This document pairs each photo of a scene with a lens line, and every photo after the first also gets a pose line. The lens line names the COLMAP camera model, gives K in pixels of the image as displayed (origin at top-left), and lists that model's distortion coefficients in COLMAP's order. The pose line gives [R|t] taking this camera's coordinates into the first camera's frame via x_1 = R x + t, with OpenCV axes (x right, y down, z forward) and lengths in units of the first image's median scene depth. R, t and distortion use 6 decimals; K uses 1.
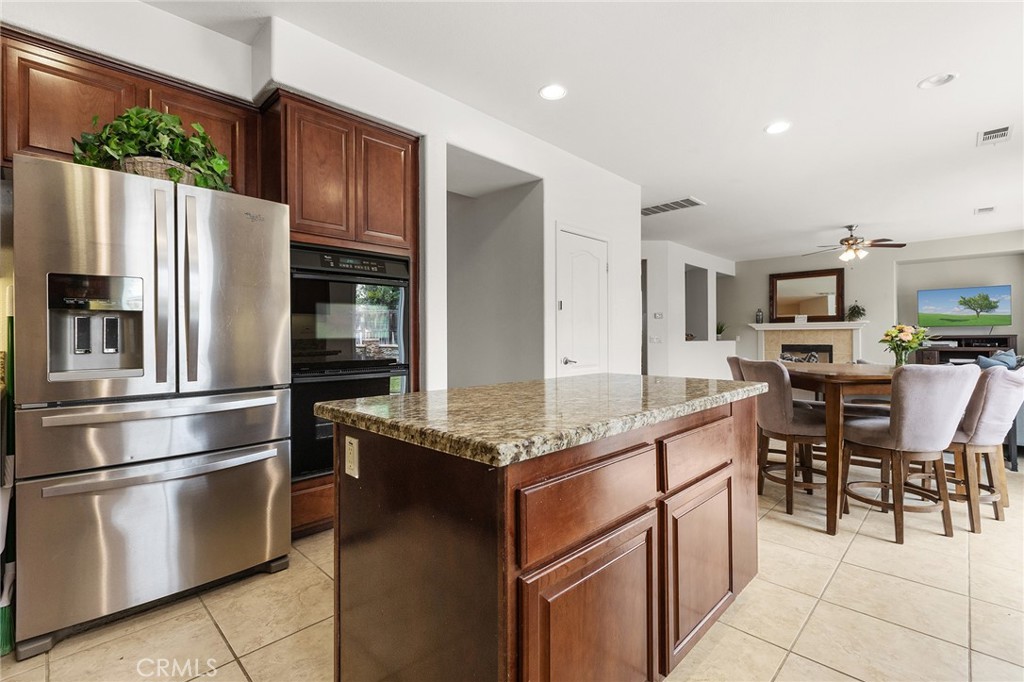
lens RADIAL K [[464.9, 0, 519.4], [0, 464.9, 335.1], [0, 0, 1]] dist [0.002562, -0.000820]
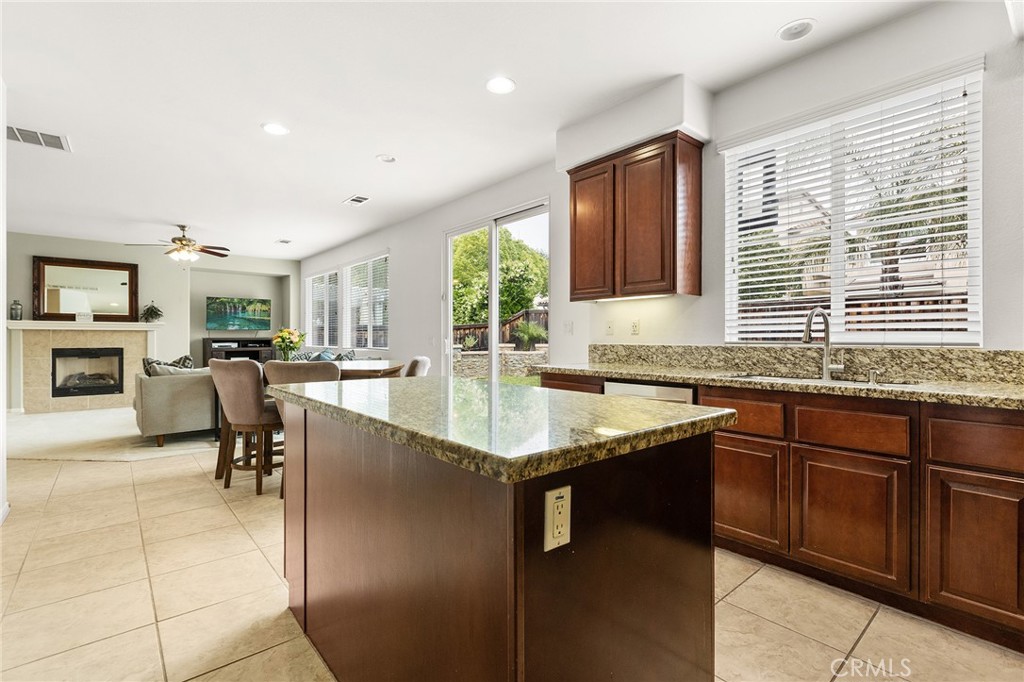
lens RADIAL K [[464.9, 0, 519.8], [0, 464.9, 341.7], [0, 0, 1]] dist [0.002562, -0.000820]
pose [[0.081772, -0.003548, 0.996645, -0.166772], [-0.005640, 0.999976, 0.004023, 0.001641], [-0.996635, -0.005950, 0.081750, 0.163750]]
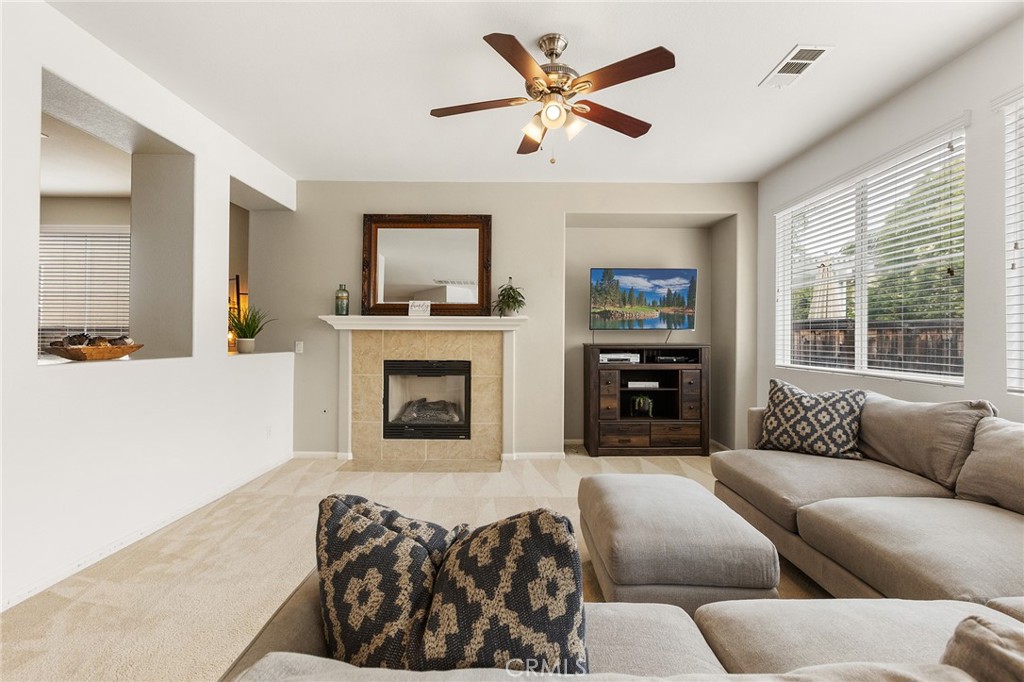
lens RADIAL K [[464.9, 0, 510.3], [0, 464.9, 333.4], [0, 0, 1]] dist [0.002562, -0.000820]
pose [[0.727719, 0.018604, 0.685623, 0.351410], [-0.011520, 0.999823, -0.014903, -0.002200], [-0.685779, 0.002947, 0.727804, 0.599105]]
